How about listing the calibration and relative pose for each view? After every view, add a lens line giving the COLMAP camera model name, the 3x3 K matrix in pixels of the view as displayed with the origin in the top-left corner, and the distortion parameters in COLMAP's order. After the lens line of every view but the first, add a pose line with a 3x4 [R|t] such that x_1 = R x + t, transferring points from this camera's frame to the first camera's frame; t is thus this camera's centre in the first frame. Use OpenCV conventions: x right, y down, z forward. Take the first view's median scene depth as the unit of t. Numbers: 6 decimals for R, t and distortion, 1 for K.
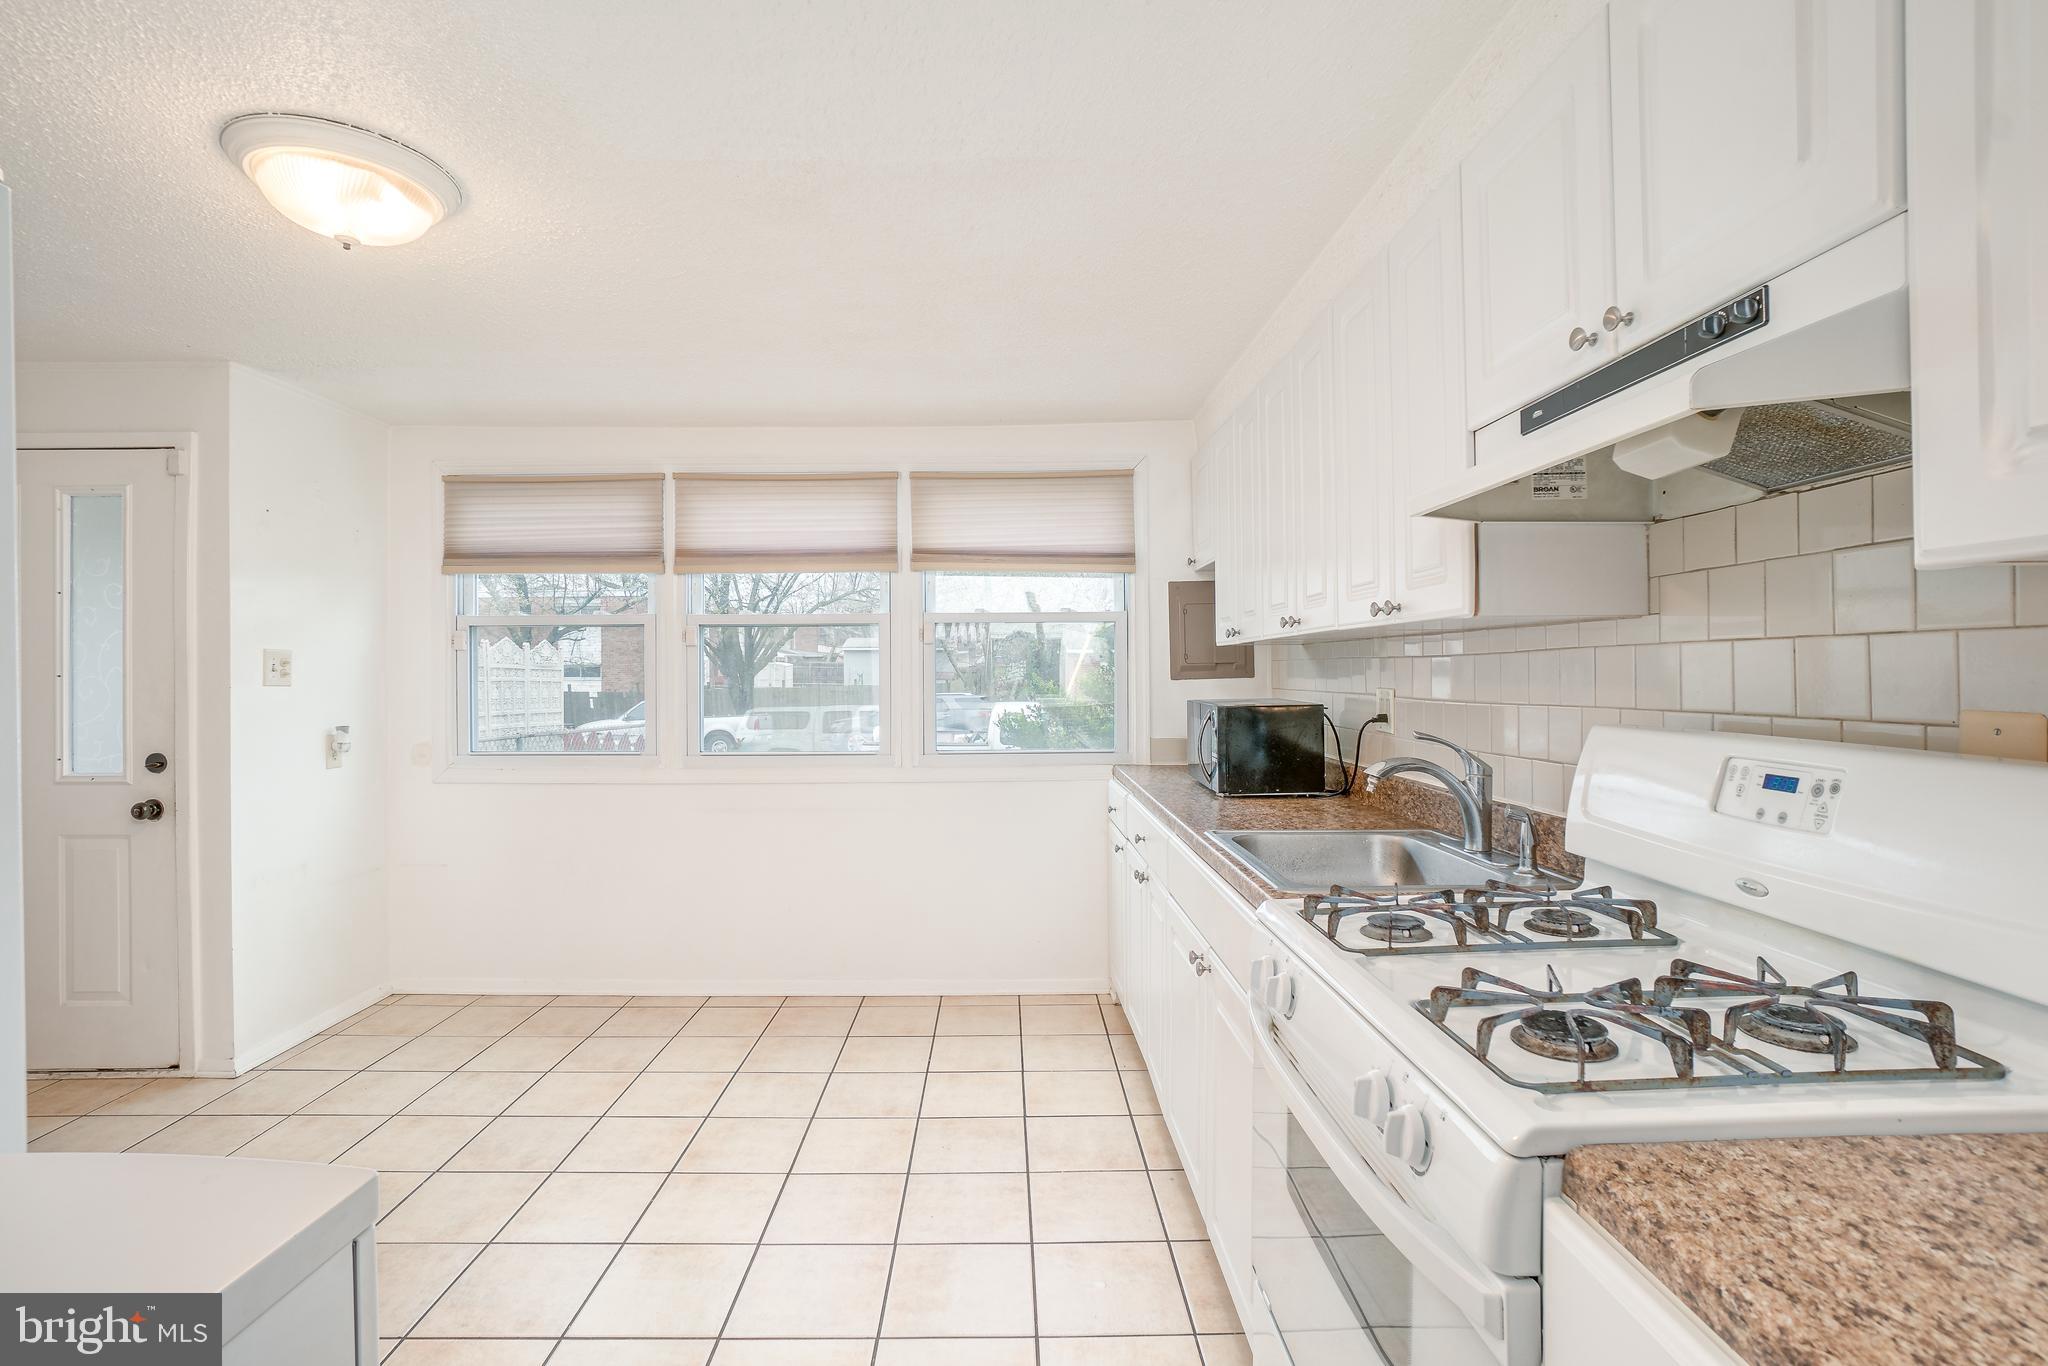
lens RADIAL K [[915.6, 0, 1037.0], [0, 915.6, 684.6], [0, 0, 1]] dist [-0.055282, 0.017656]
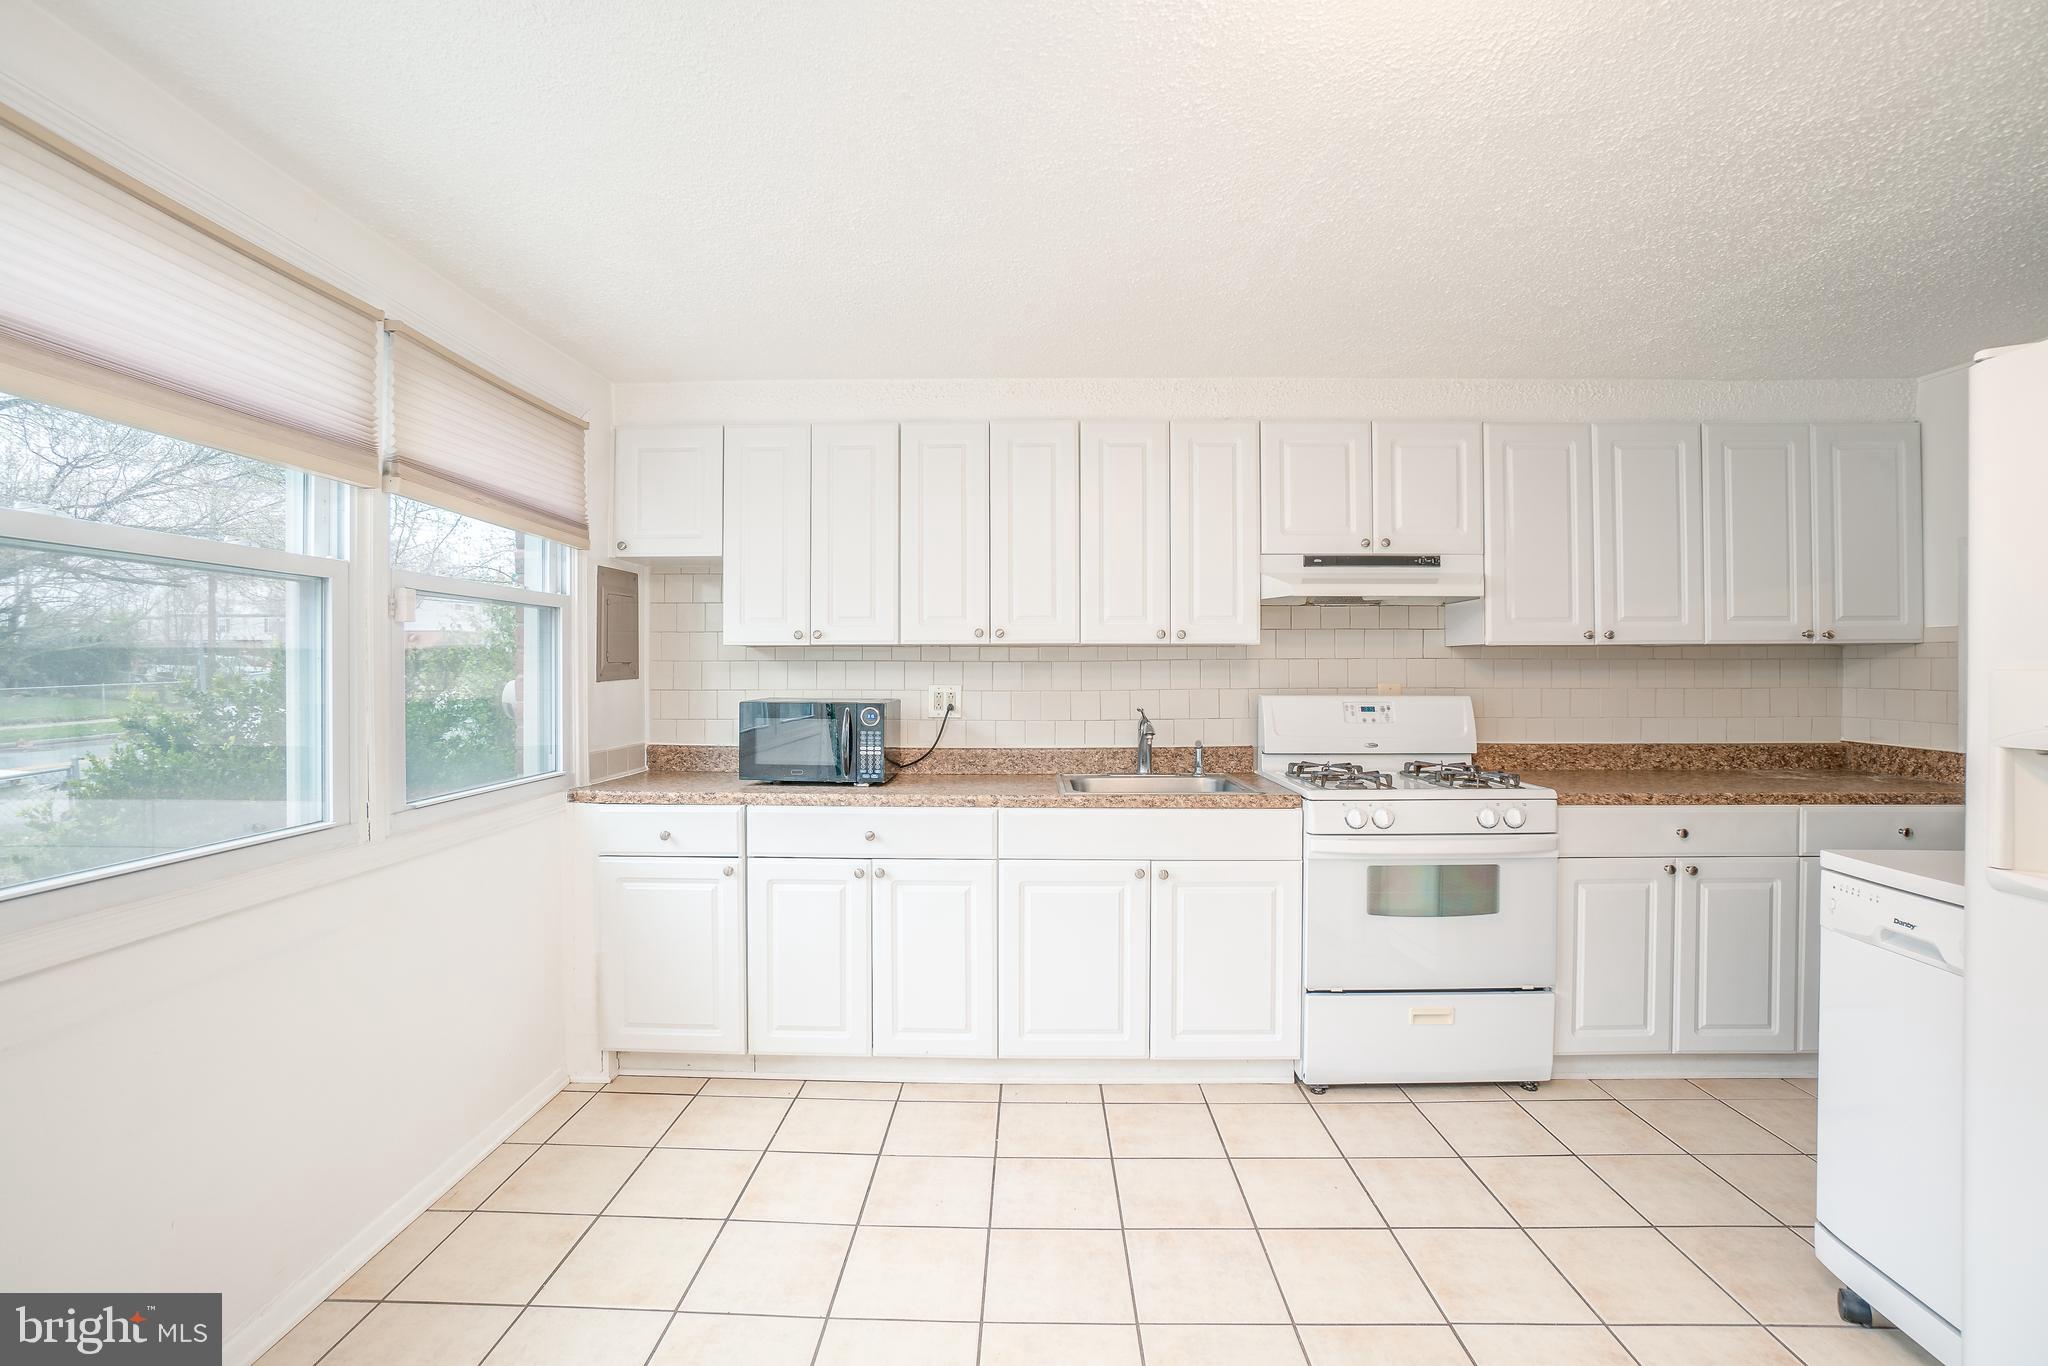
lens RADIAL K [[915.6, 0, 1008.9], [0, 915.6, 670.3], [0, 0, 1]] dist [-0.055282, 0.017656]
pose [[0.073701, 0.004746, 0.997269, -0.743913], [0.014169, 0.999883, -0.005806, -0.005468], [-0.997180, 0.014558, 0.073625, 0.651515]]
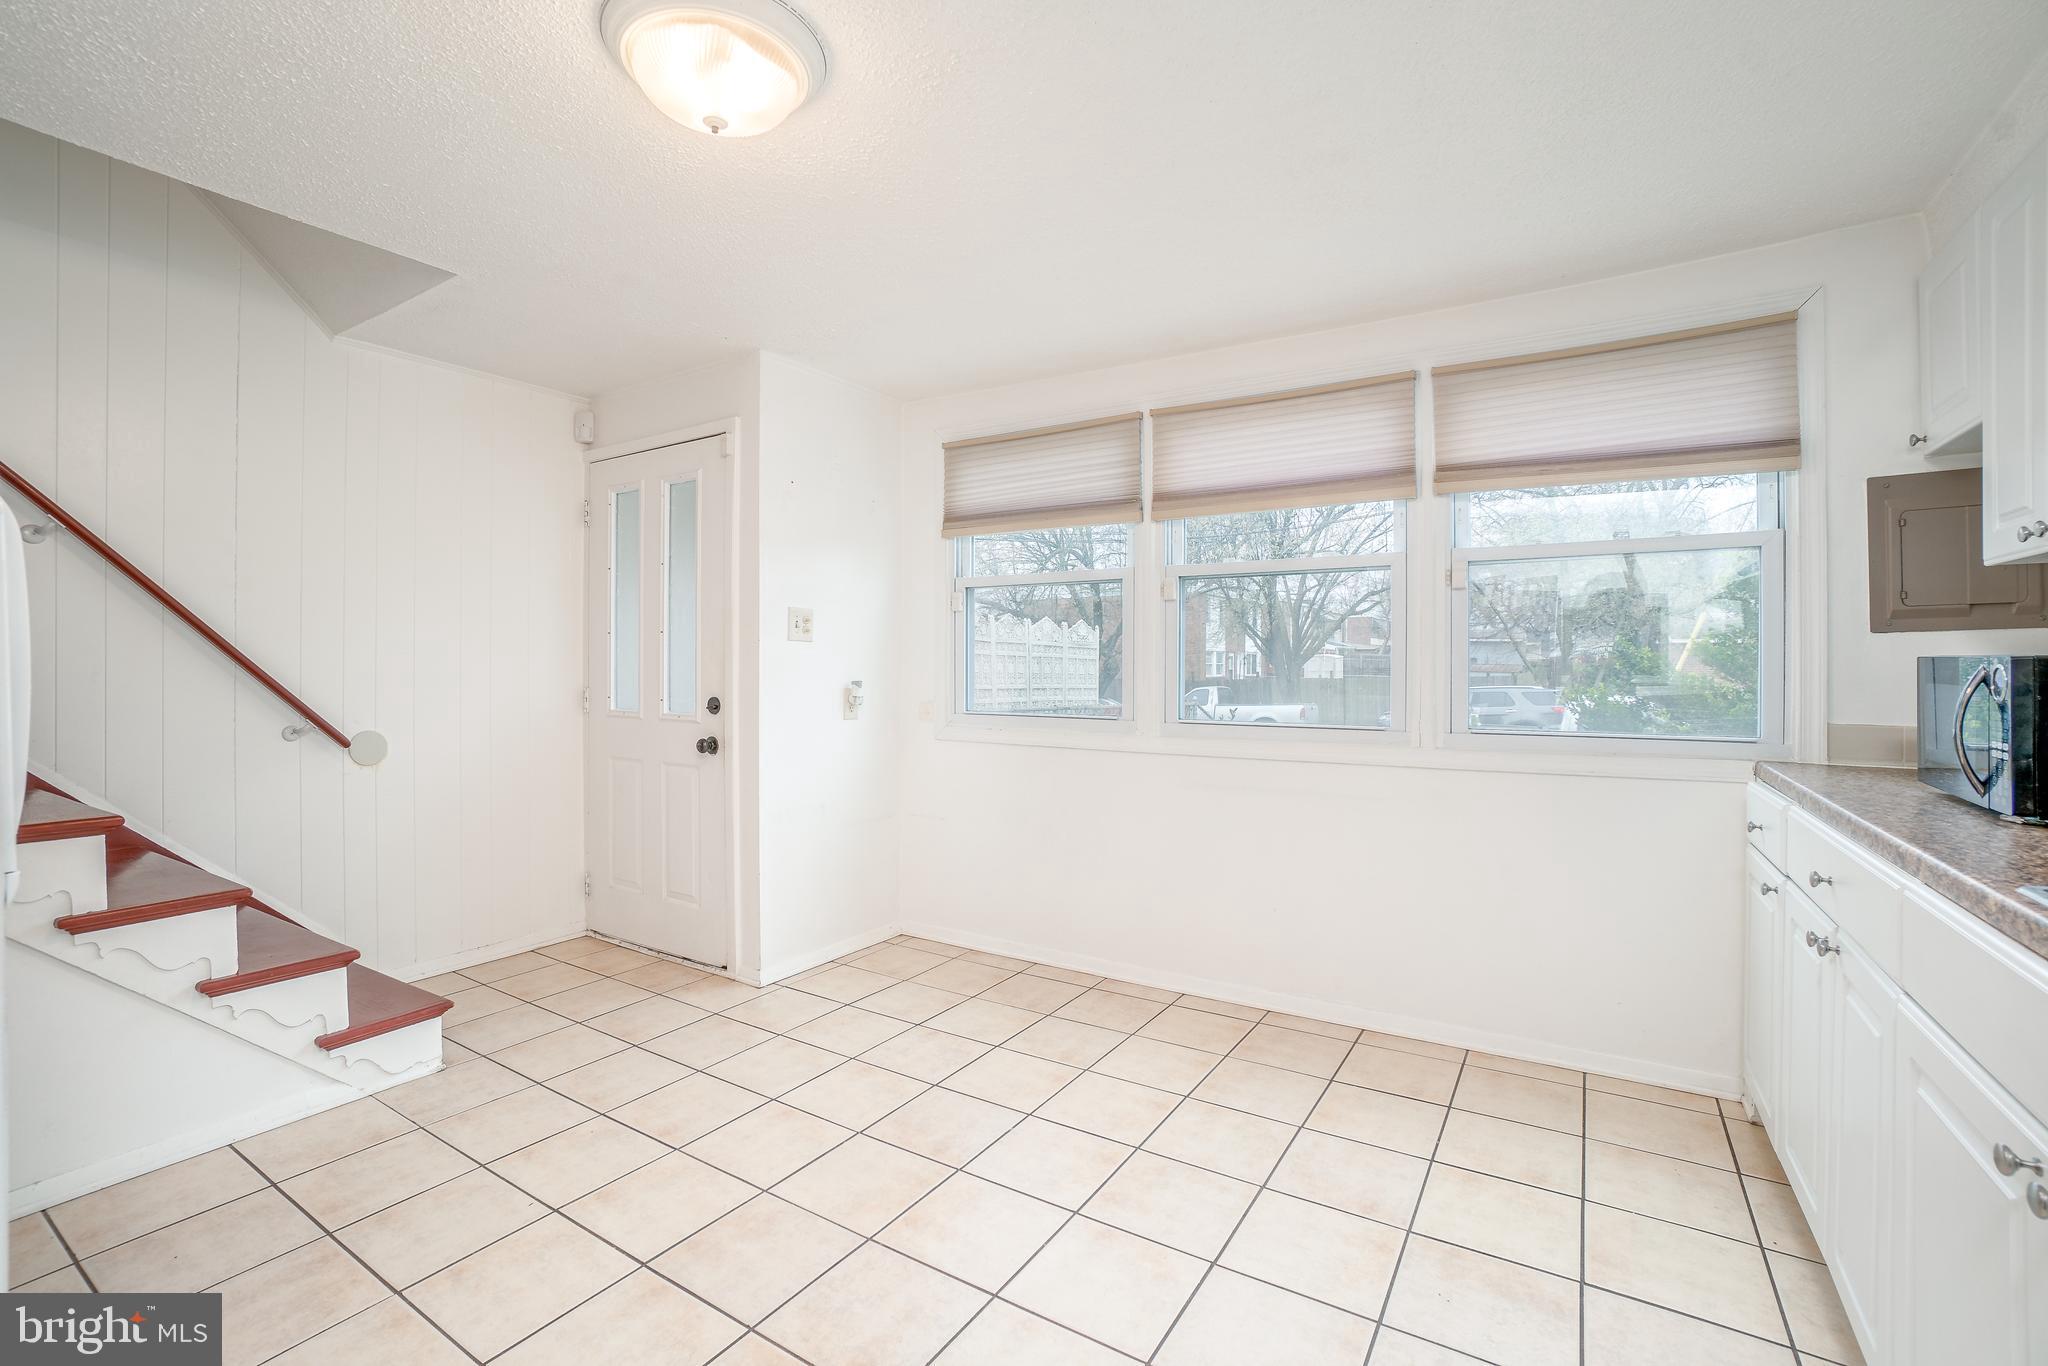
lens RADIAL K [[915.6, 0, 1009.7], [0, 915.6, 672.4], [0, 0, 1]] dist [-0.055282, 0.017656]
pose [[0.821948, 0.009229, -0.569487, 0.004821], [-0.008828, 0.999955, 0.003463, 0.029836], [0.569494, 0.002181, 0.821993, 0.185161]]
